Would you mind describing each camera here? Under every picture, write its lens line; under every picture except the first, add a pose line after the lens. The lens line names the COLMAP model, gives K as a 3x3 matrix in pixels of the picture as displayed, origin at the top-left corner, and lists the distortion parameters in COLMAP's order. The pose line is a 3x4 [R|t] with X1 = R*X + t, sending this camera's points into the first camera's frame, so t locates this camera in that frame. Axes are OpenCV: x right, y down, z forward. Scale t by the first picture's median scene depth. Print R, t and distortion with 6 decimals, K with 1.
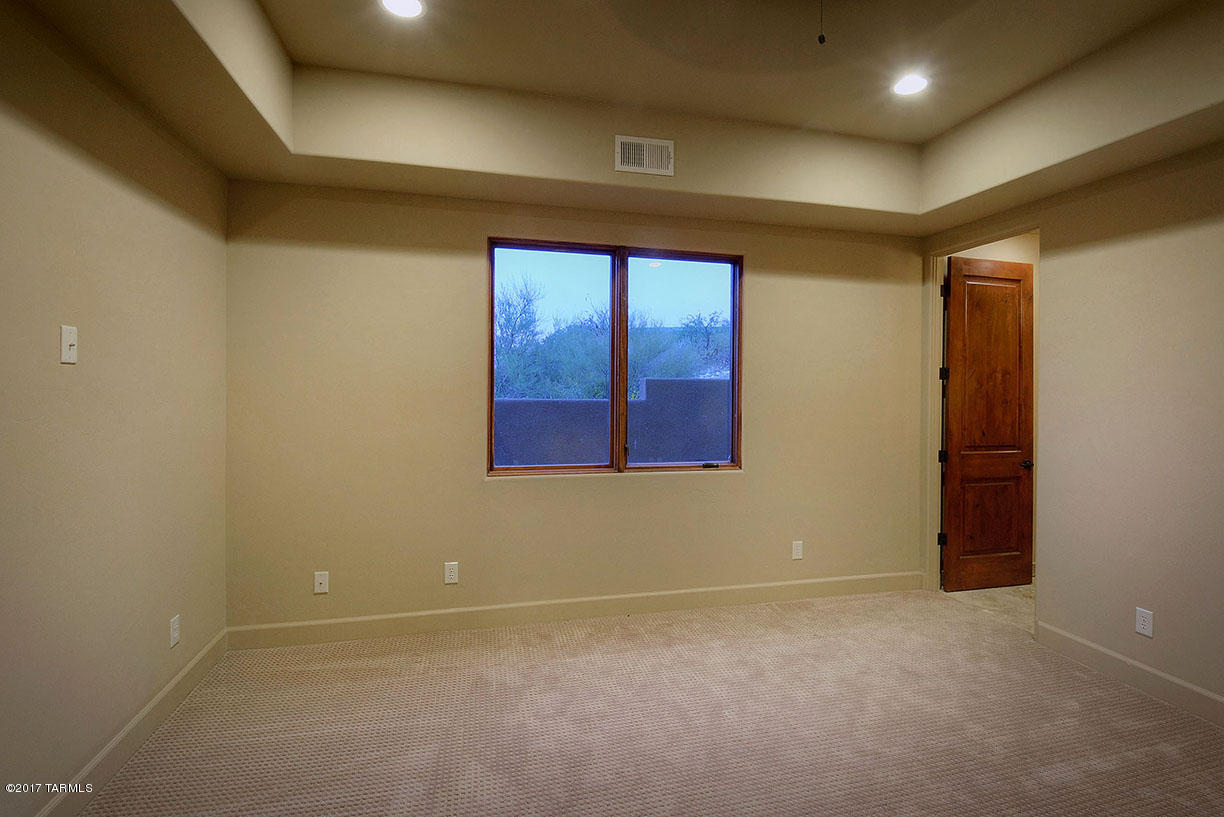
lens RADIAL K [[550.7, 0, 612.0], [0, 550.7, 409.2], [0, 0, 1]] dist [0.003284, -0.000860]
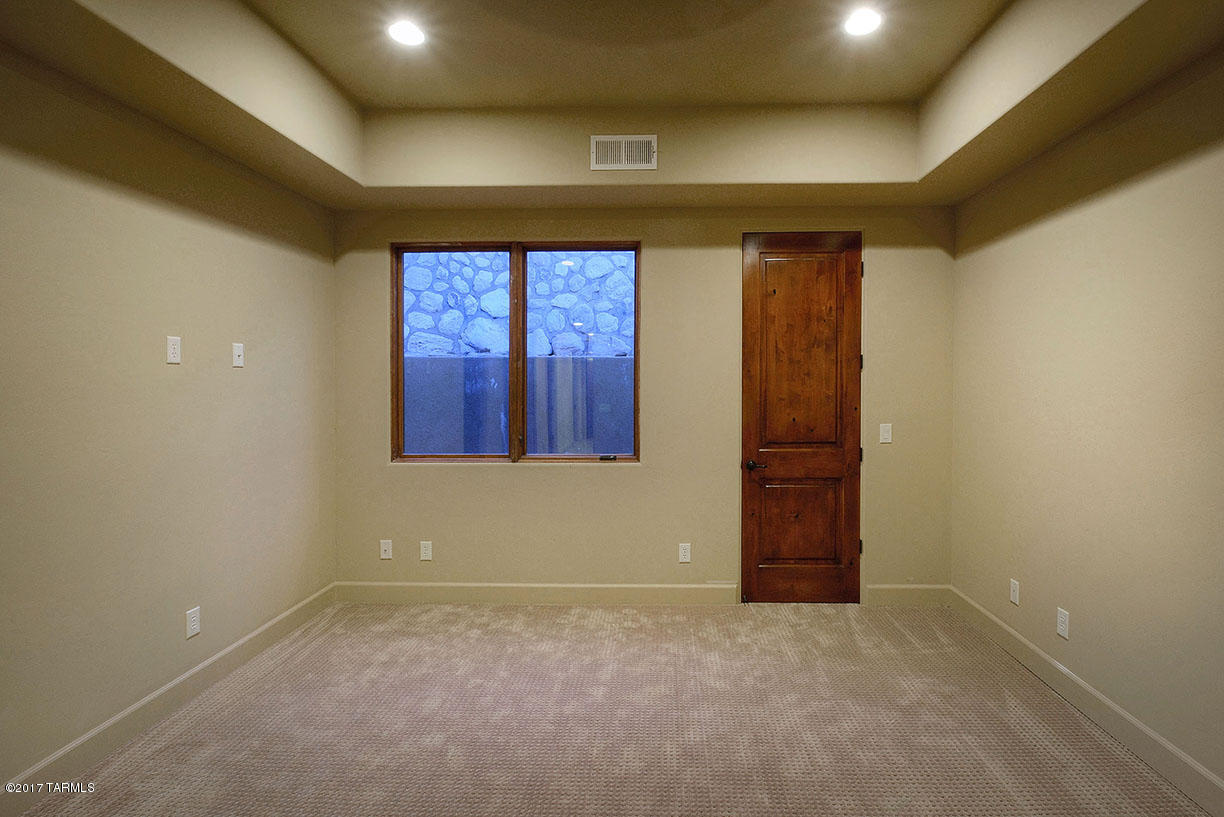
lens RADIAL K [[516.7, 0, 610.7], [0, 516.7, 404.8], [0, 0, 1]] dist [0.002843, 0.001120]
pose [[0.972367, 0.000114, -0.233459, 0.391593], [0.001206, 0.999984, 0.005512, 0.001813], [0.233456, -0.005642, 0.972351, 0.094866]]
